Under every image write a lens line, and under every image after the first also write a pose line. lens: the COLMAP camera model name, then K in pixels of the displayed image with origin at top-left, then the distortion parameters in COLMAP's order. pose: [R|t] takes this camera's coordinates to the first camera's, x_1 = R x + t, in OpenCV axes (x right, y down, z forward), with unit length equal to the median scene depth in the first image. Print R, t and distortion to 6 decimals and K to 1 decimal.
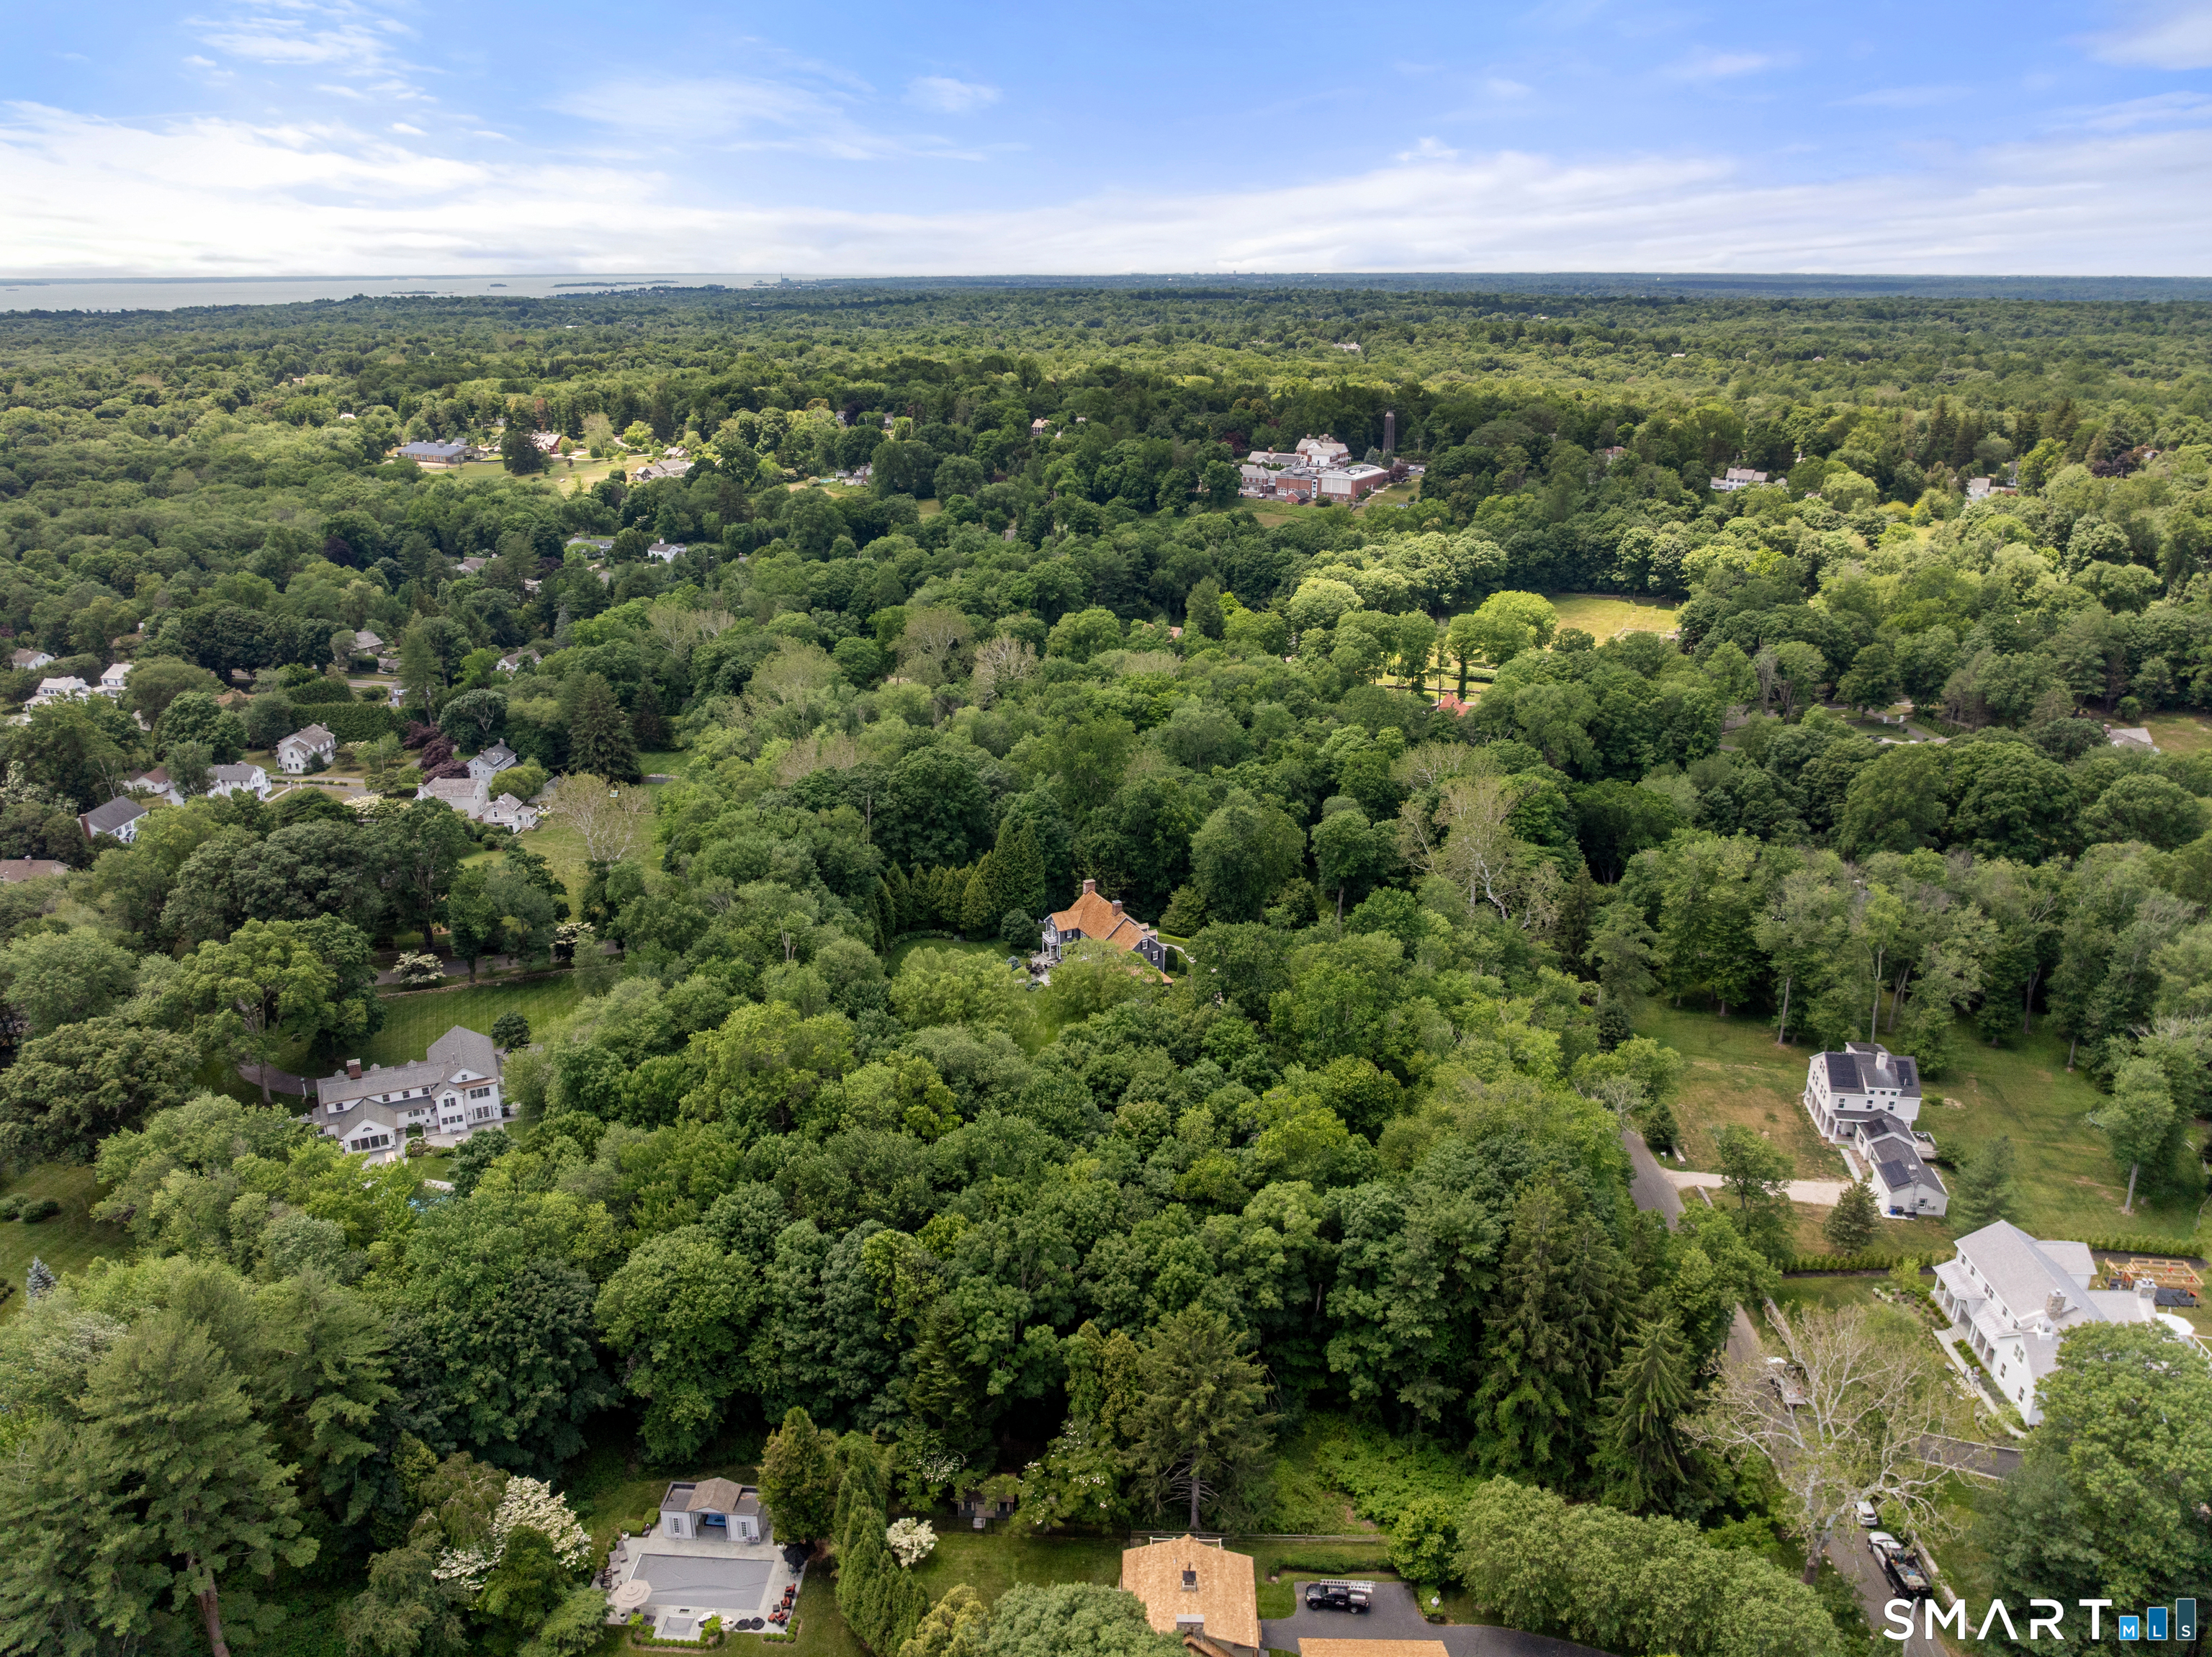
lens RADIAL K [[1583.7, 0, 1107.0], [0, 1583.7, 835.1], [0, 0, 1]] dist [-0.041545, -0.004637]
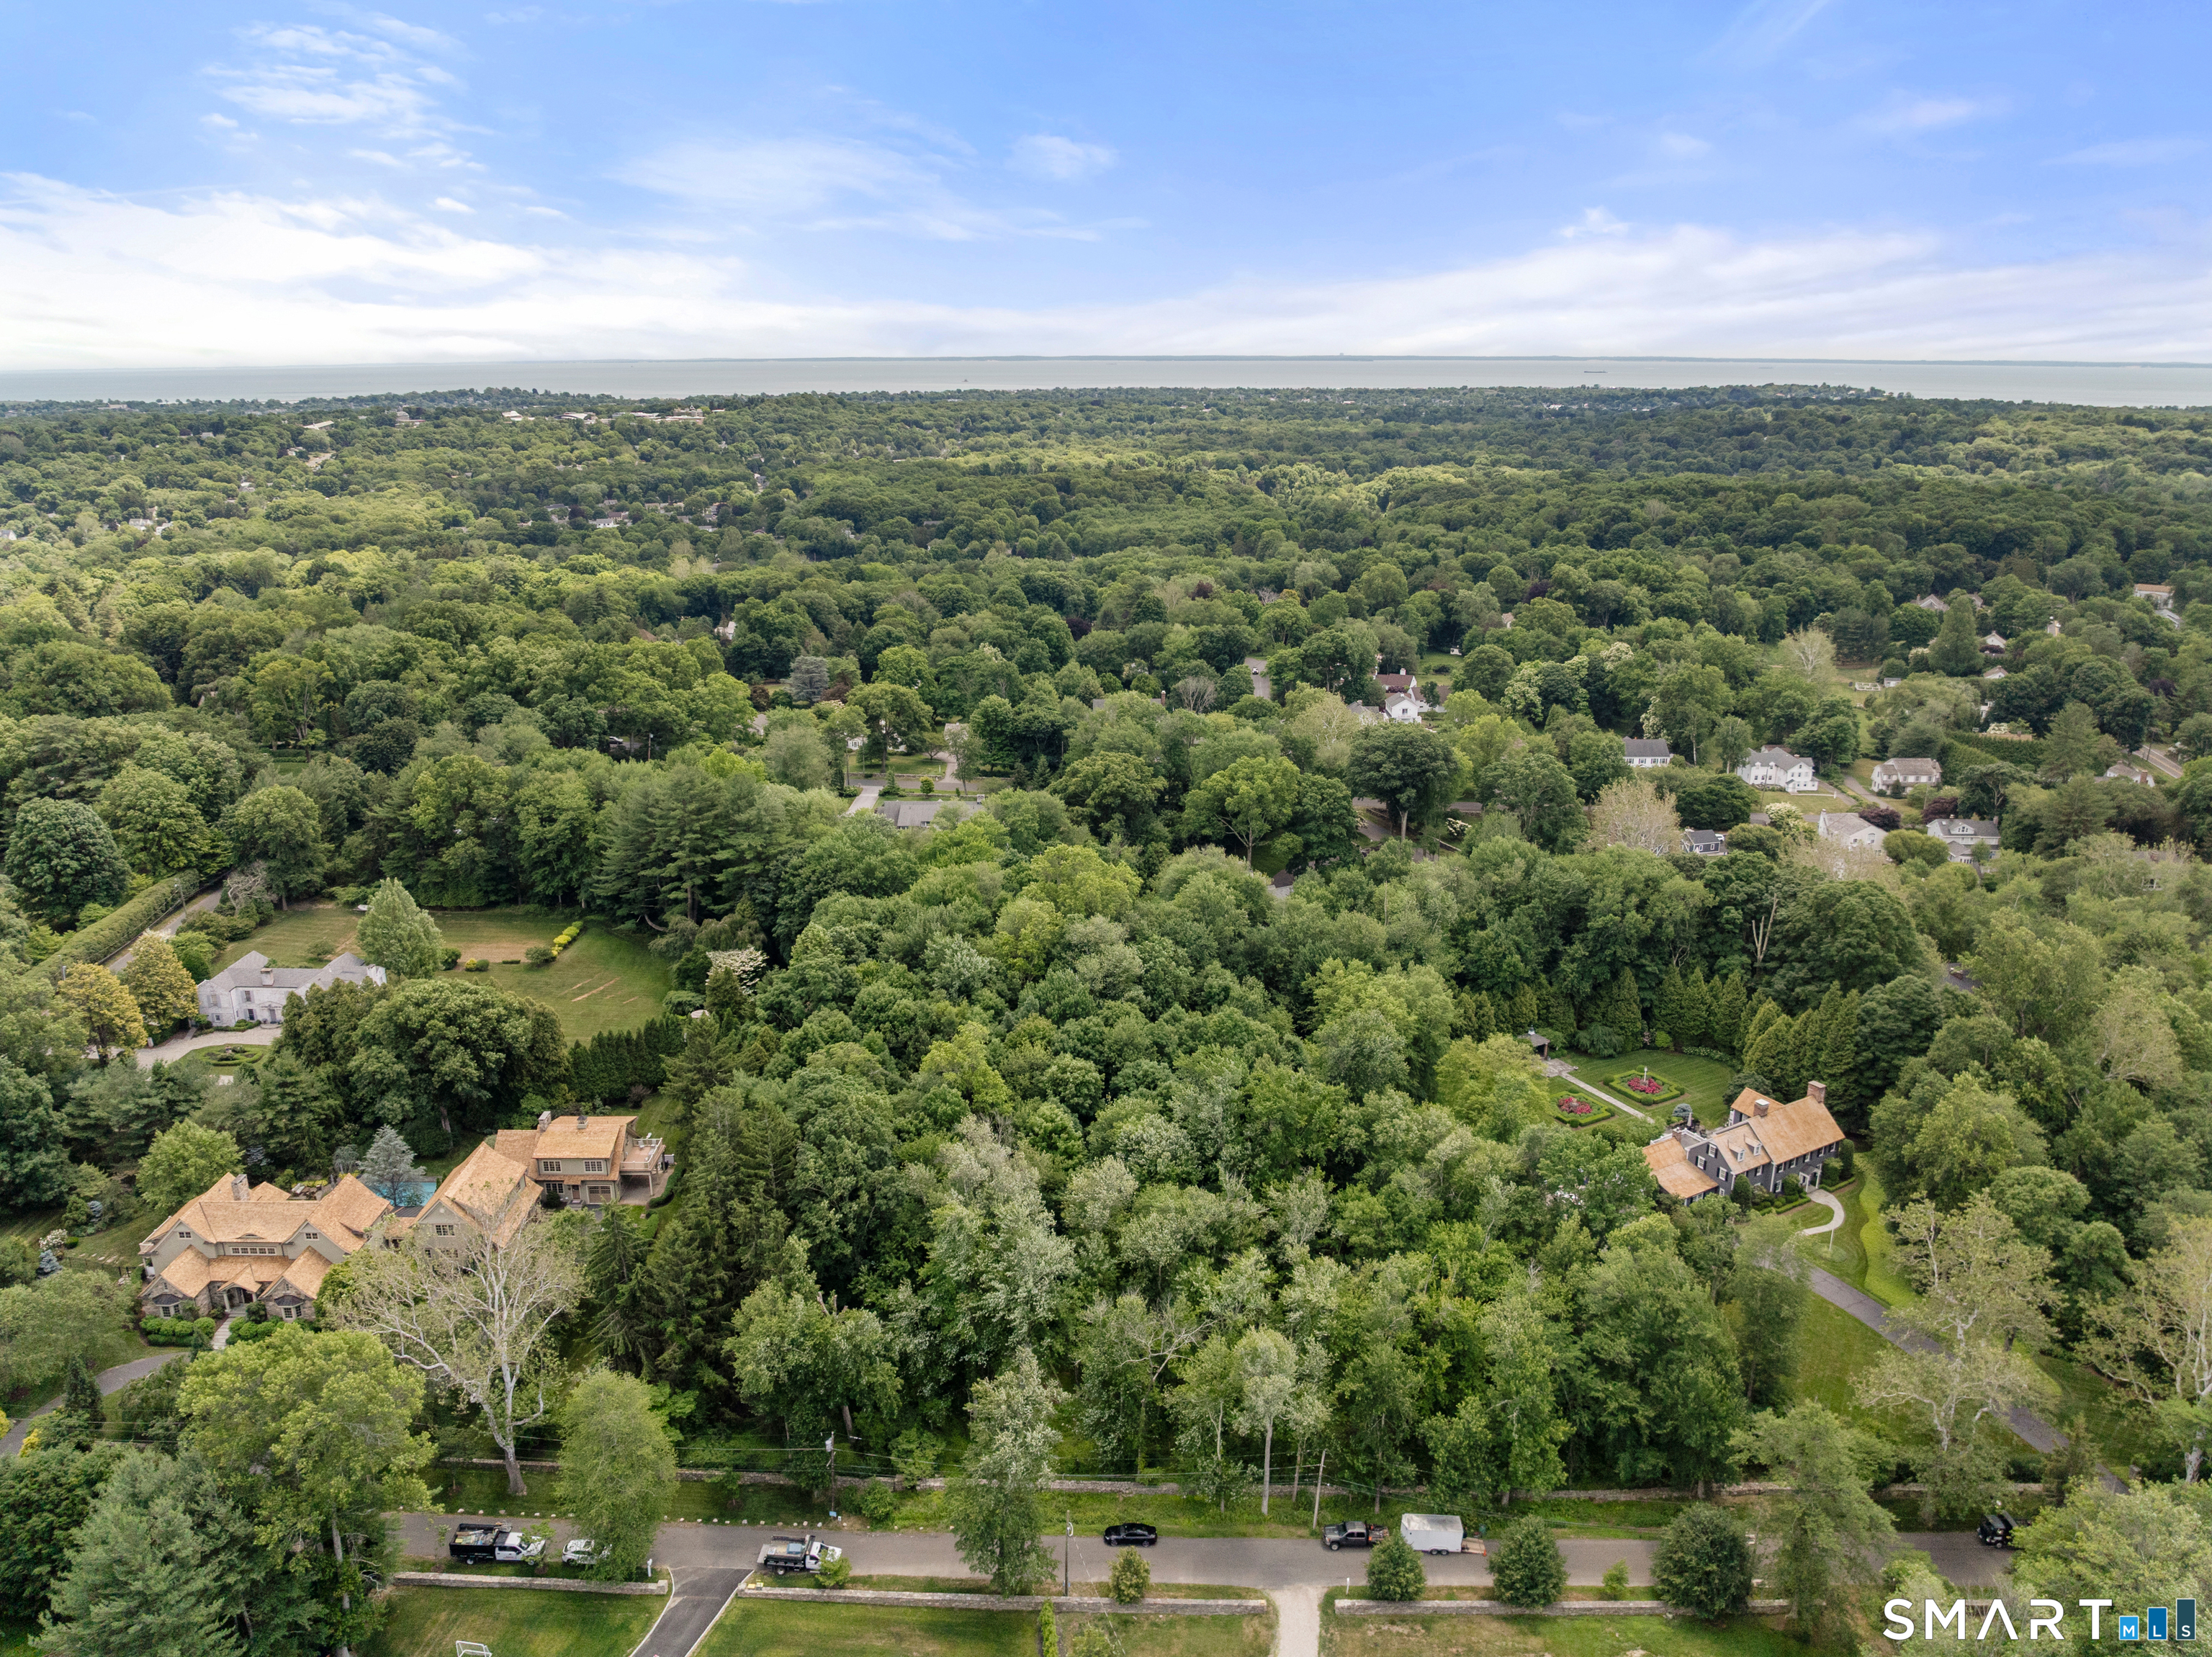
lens RADIAL K [[1553.2, 0, 1101.1], [0, 1553.2, 857.0], [0, 0, 1]] dist [-0.032101, -0.005328]
pose [[0.032014, 0.308130, -0.950805, 0.694318], [-0.336040, 0.899233, 0.280102, -0.172535], [0.941303, 0.310541, 0.132332, 0.577692]]
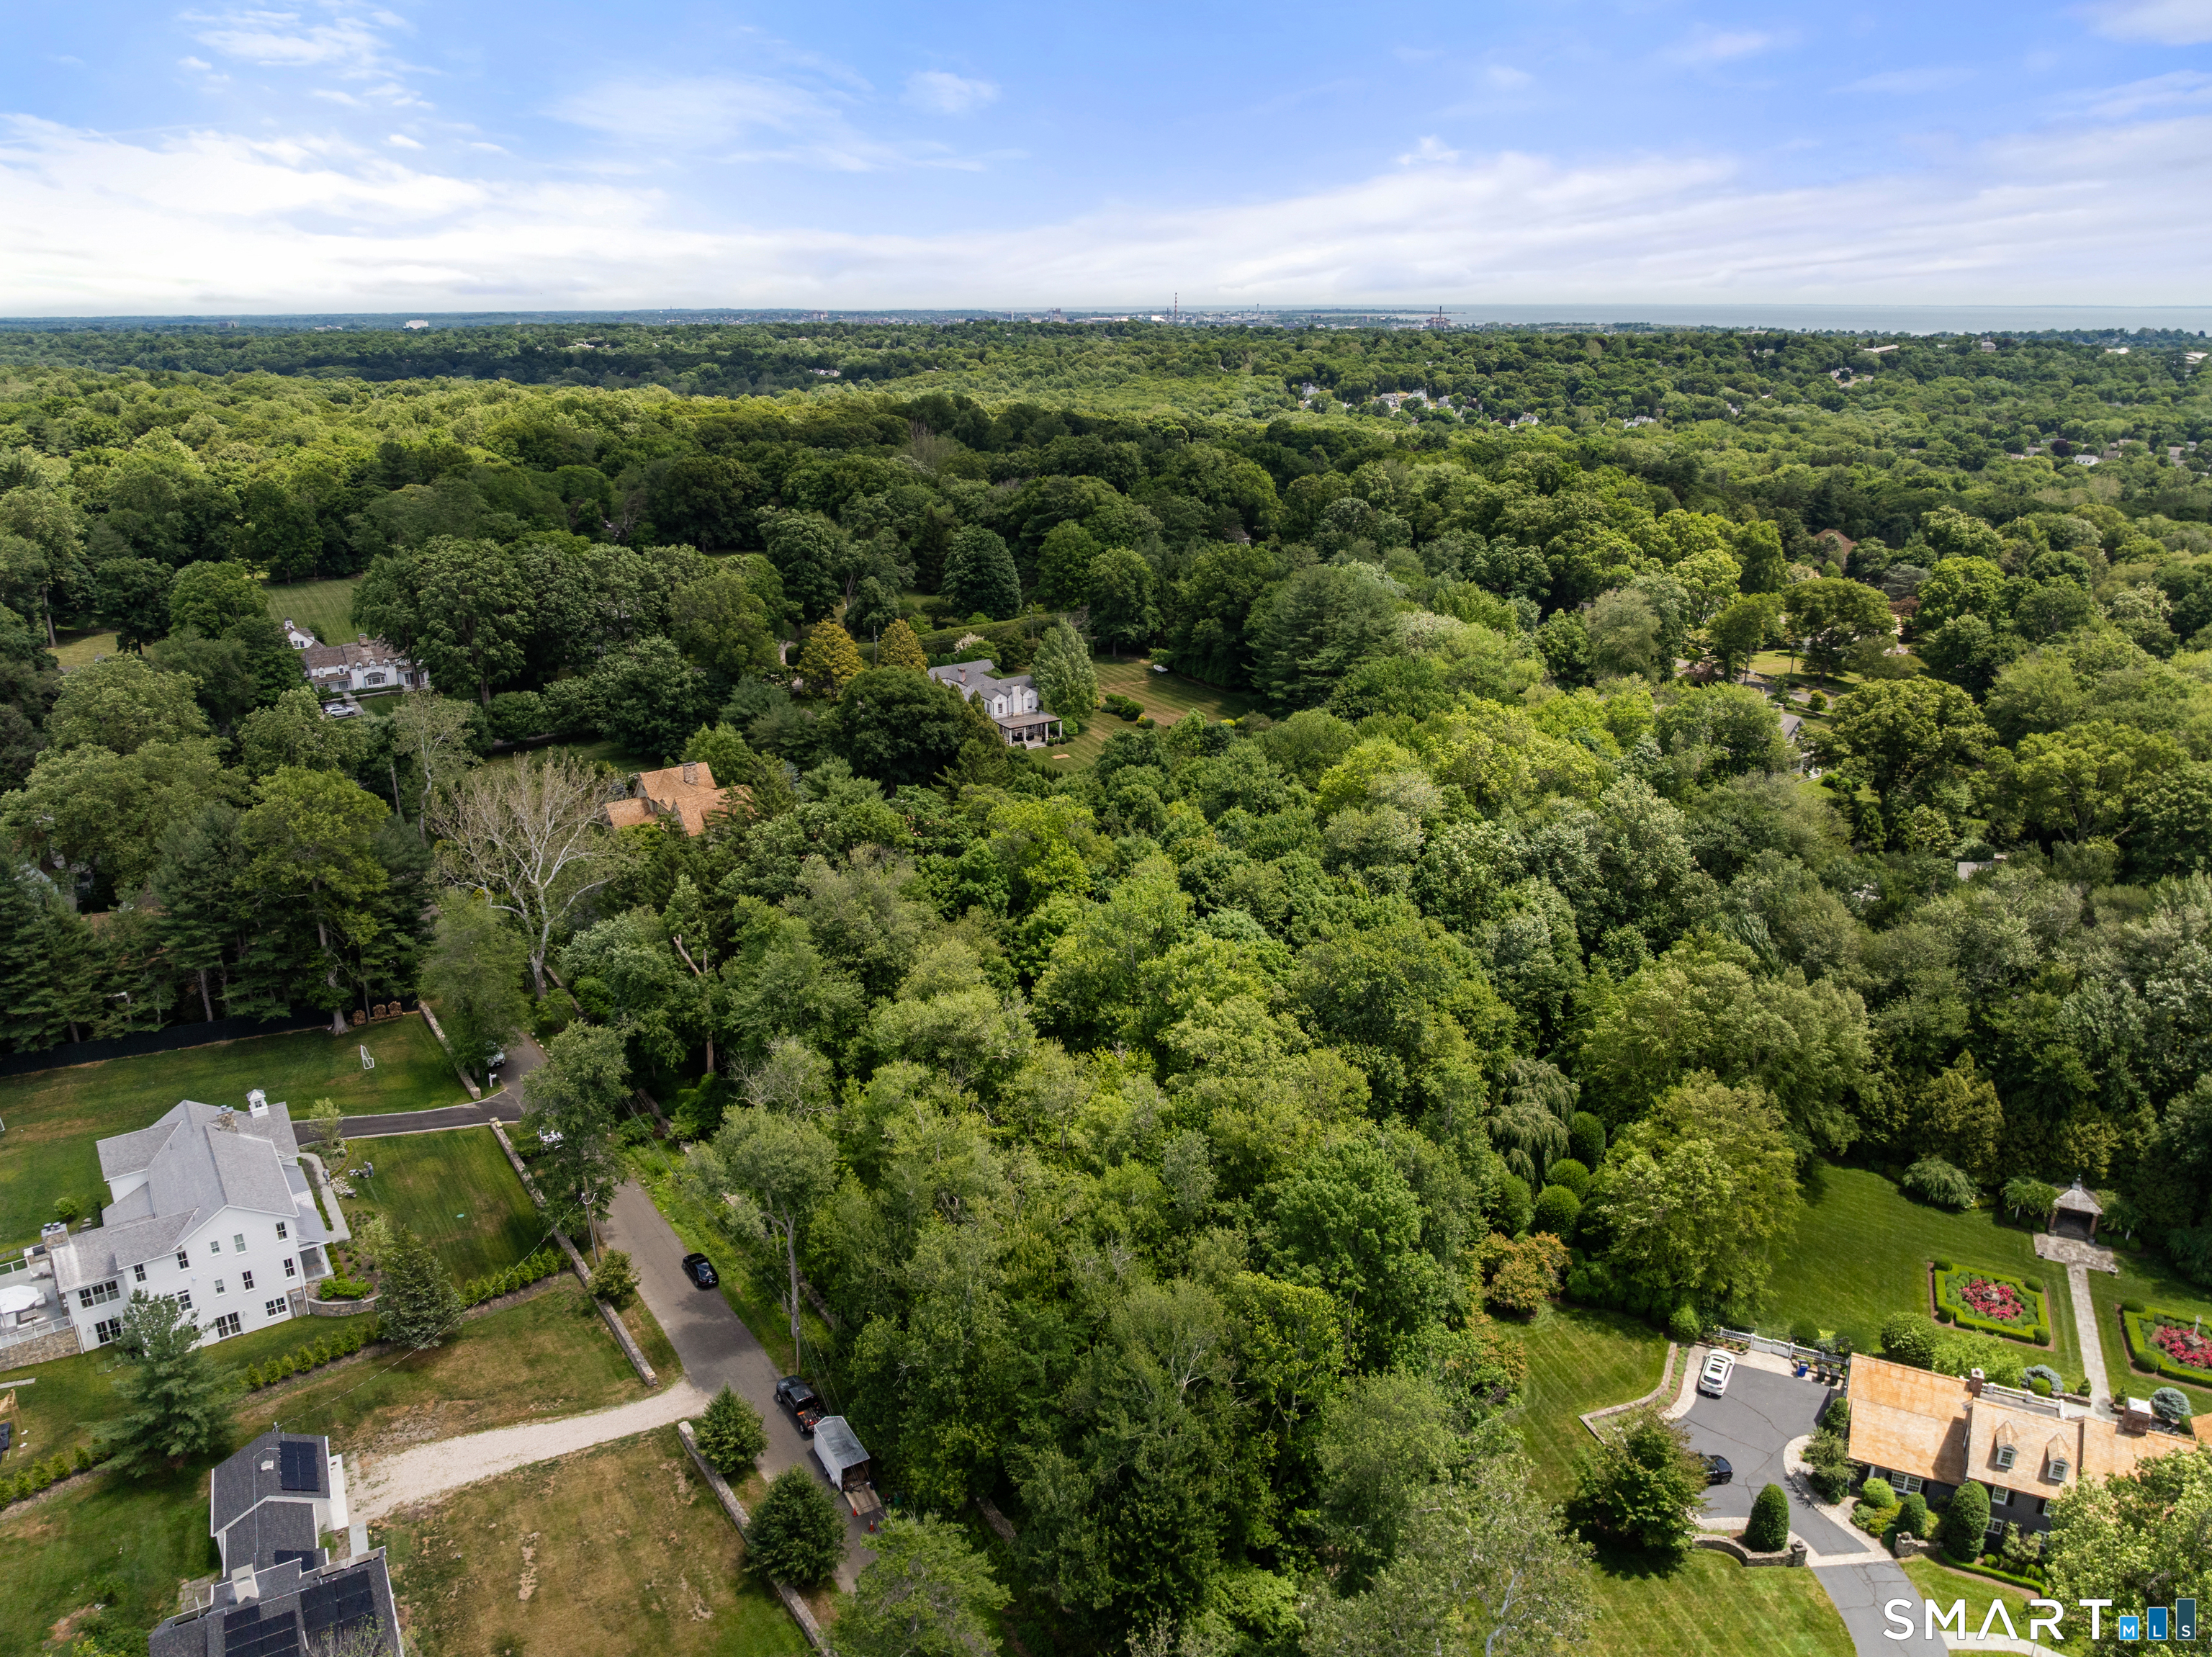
lens RADIAL K [[1548.5, 0, 1116.2], [0, 1548.5, 828.5], [0, 0, 1]] dist [-0.036943, -0.004011]
pose [[-0.796462, 0.200170, -0.570596, 0.407687], [-0.200155, 0.803157, 0.561139, -0.240559], [0.570601, 0.561134, -0.599619, 1.030792]]
